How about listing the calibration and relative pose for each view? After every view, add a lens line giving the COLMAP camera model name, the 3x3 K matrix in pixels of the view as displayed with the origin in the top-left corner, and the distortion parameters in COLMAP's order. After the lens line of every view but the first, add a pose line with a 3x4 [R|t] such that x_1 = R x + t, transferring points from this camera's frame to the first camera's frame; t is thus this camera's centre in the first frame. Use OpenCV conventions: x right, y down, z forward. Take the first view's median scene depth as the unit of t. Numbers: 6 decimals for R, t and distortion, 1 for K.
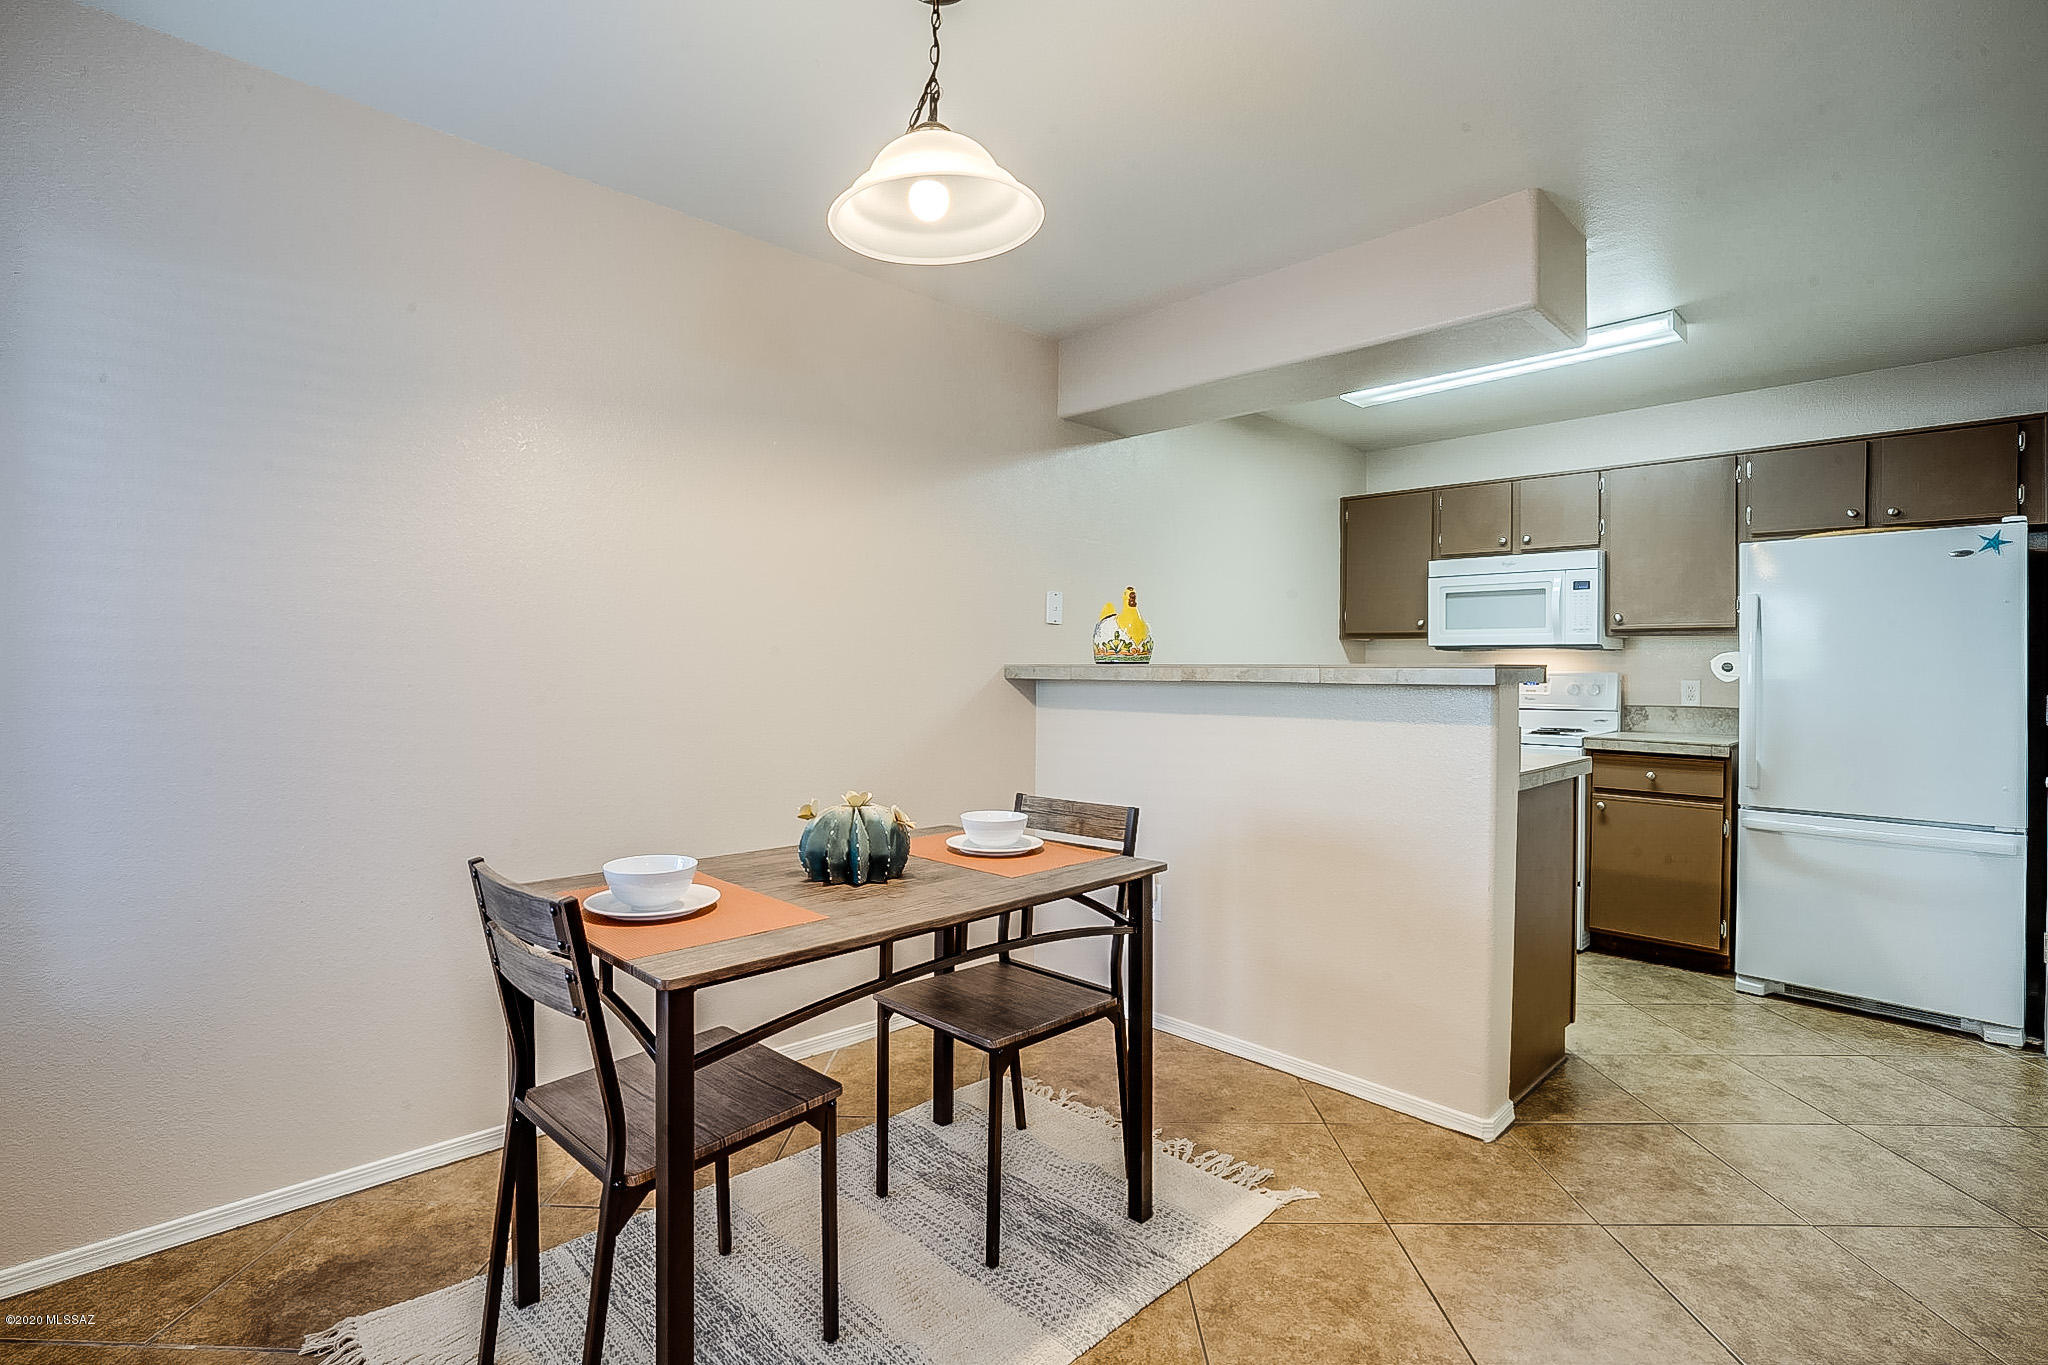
lens RADIAL K [[937.5, 0, 1057.6], [0, 937.5, 679.2], [0, 0, 1]] dist [-0.013224, -0.017141]
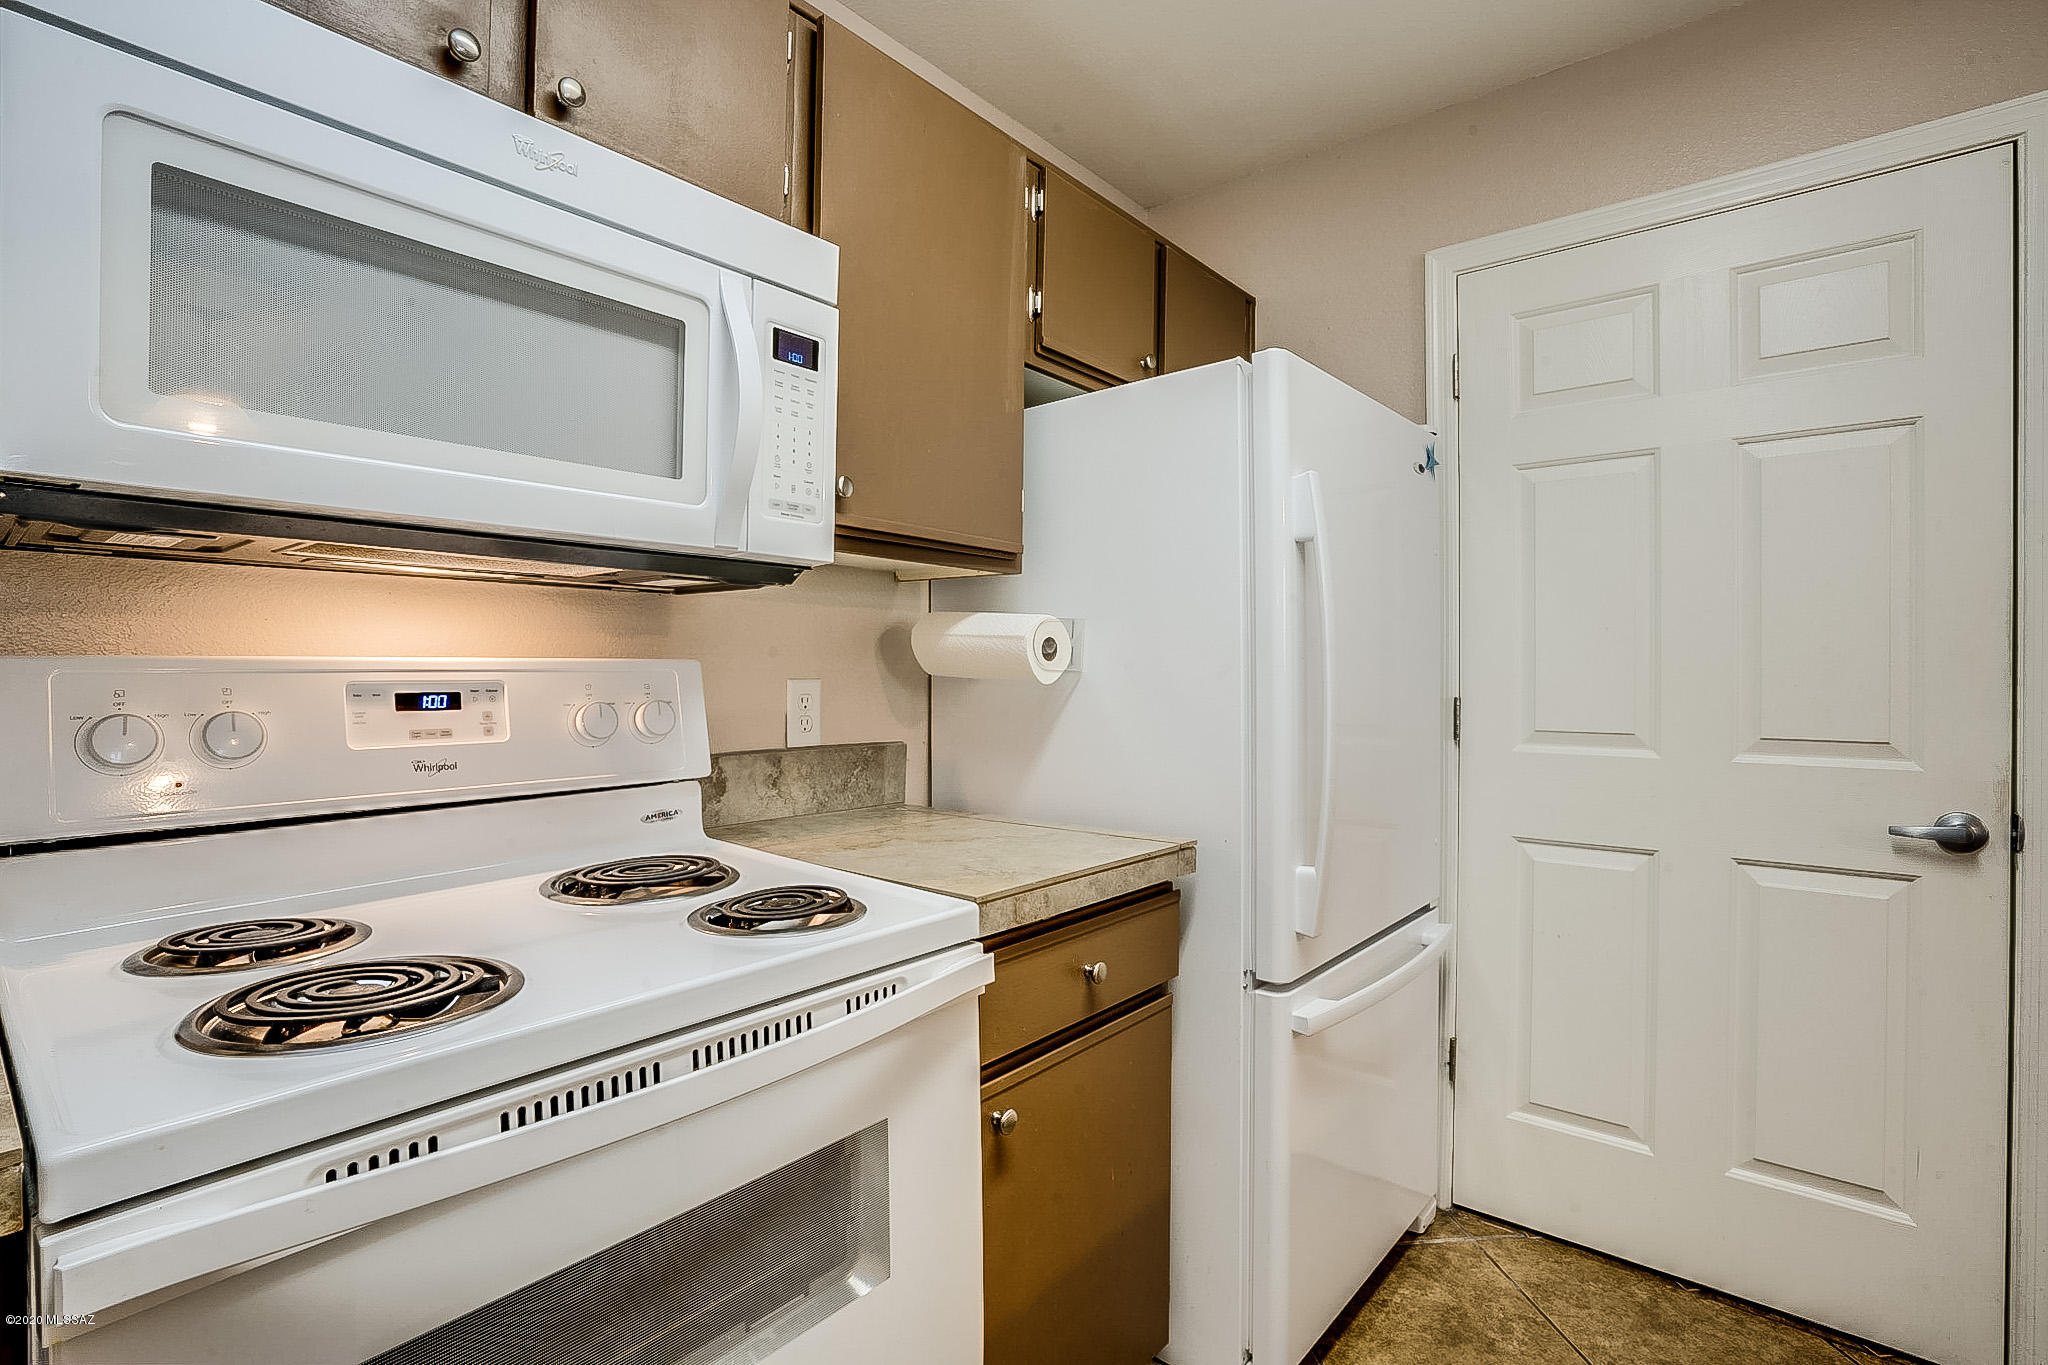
lens RADIAL K [[961.1, 0, 1014.3], [0, 961.1, 678.3], [0, 0, 1]] dist [-0.050643, 0.019355]
pose [[-0.077674, -0.016763, 0.996838, 0.270665], [0.005810, 0.999834, 0.017266, -0.006754], [-0.996962, 0.007133, -0.077563, 0.956994]]
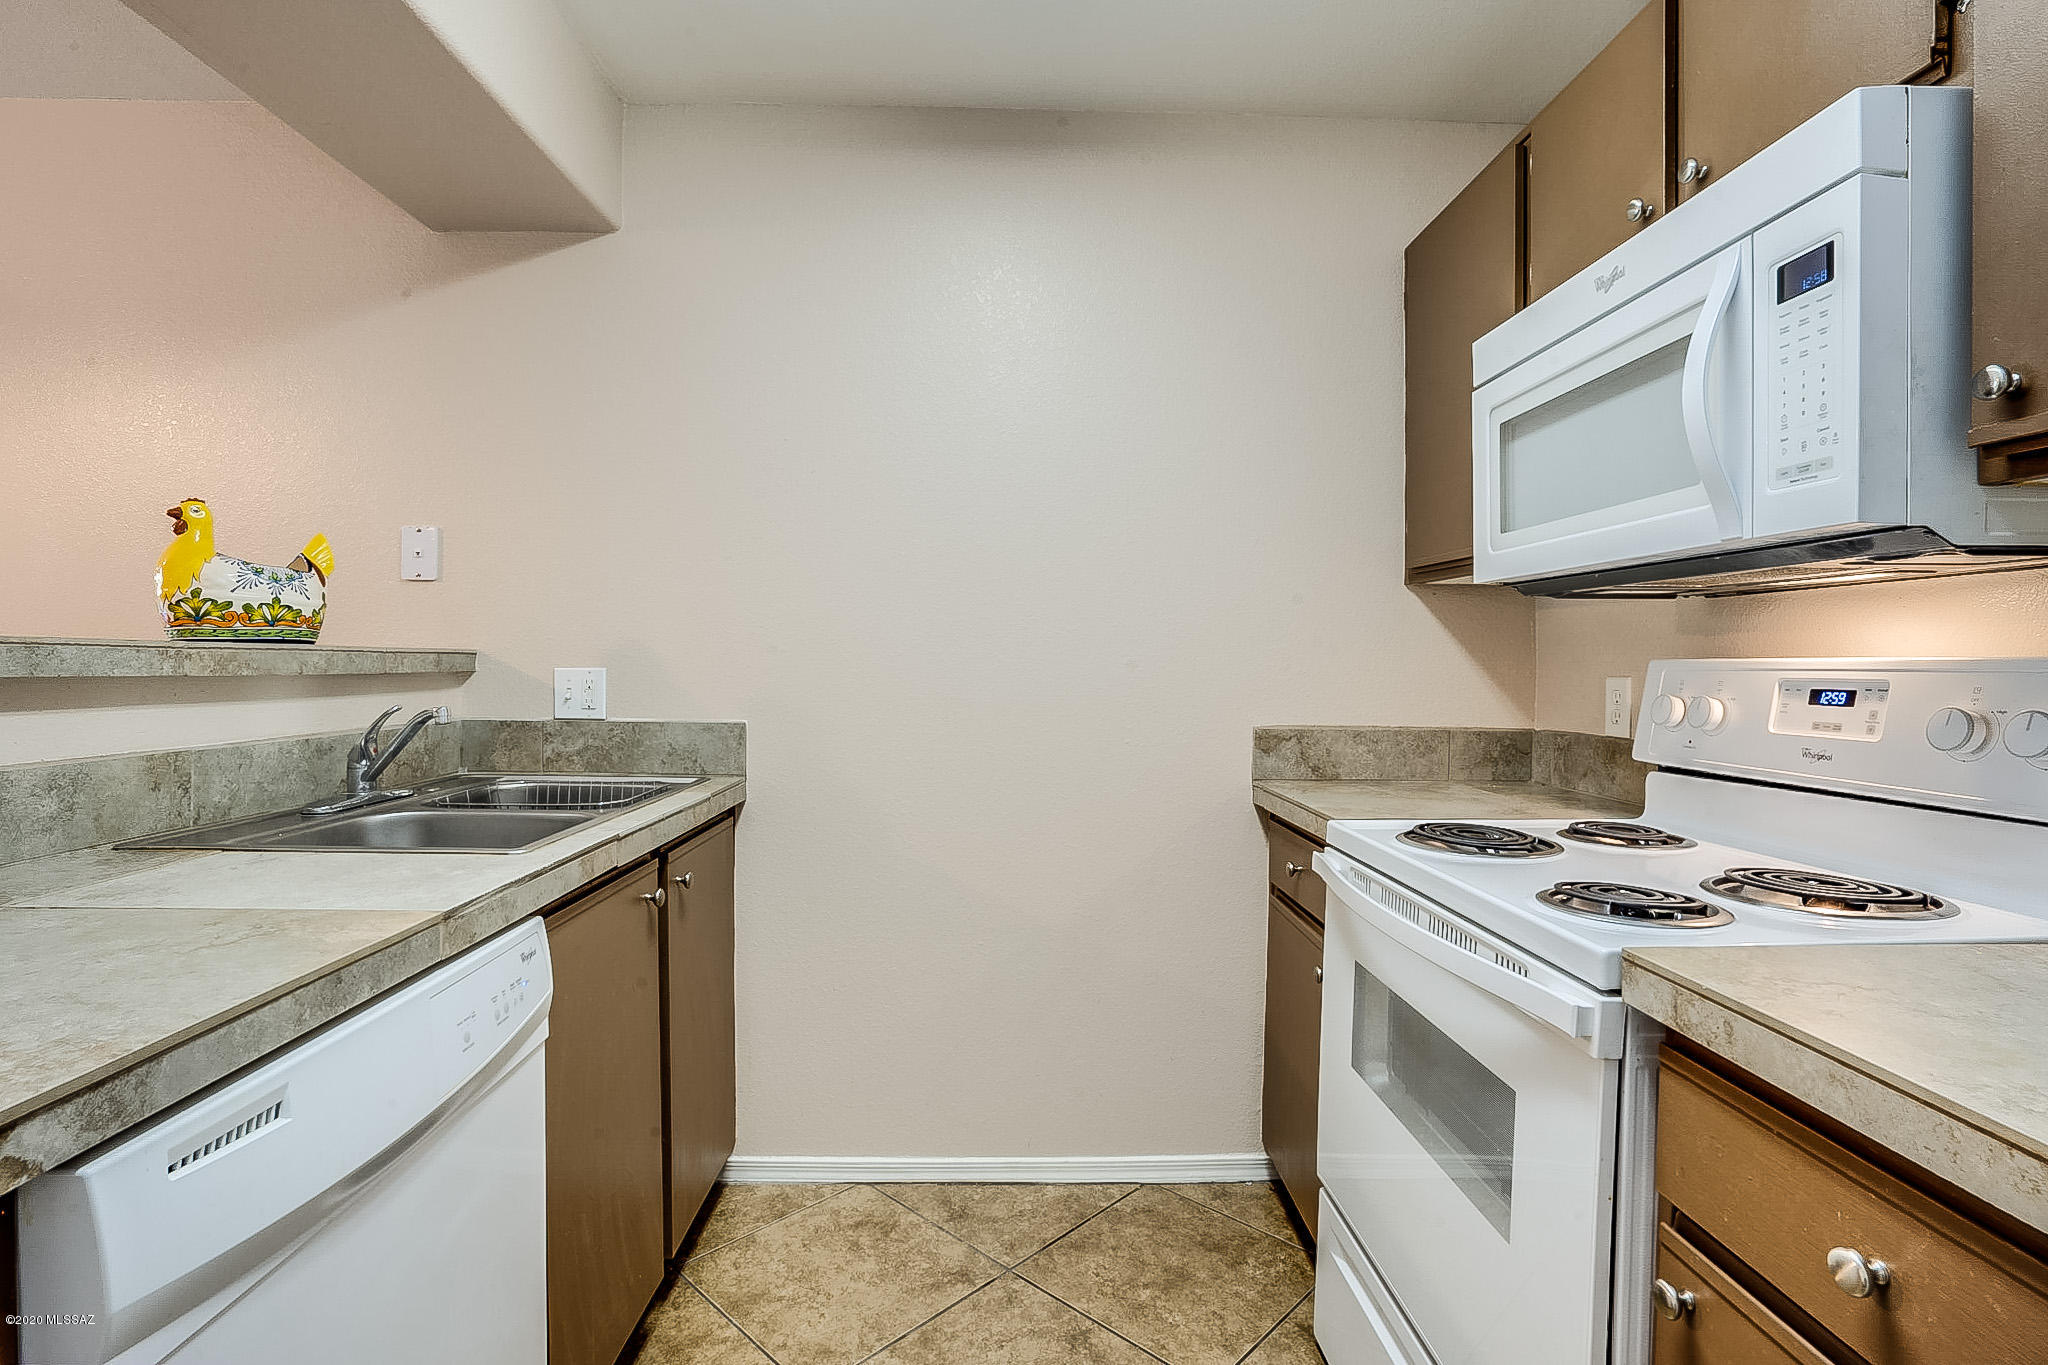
lens RADIAL K [[988.0, 0, 1024.0], [0, 988.0, 682.5], [0, 0, 1]] dist [-0.038666, 0.021106]
pose [[0.727023, 0.010926, -0.686526, 0.587444], [-0.006793, 0.999939, 0.008720, -0.002006], [0.686579, -0.001676, 0.727053, 0.697124]]
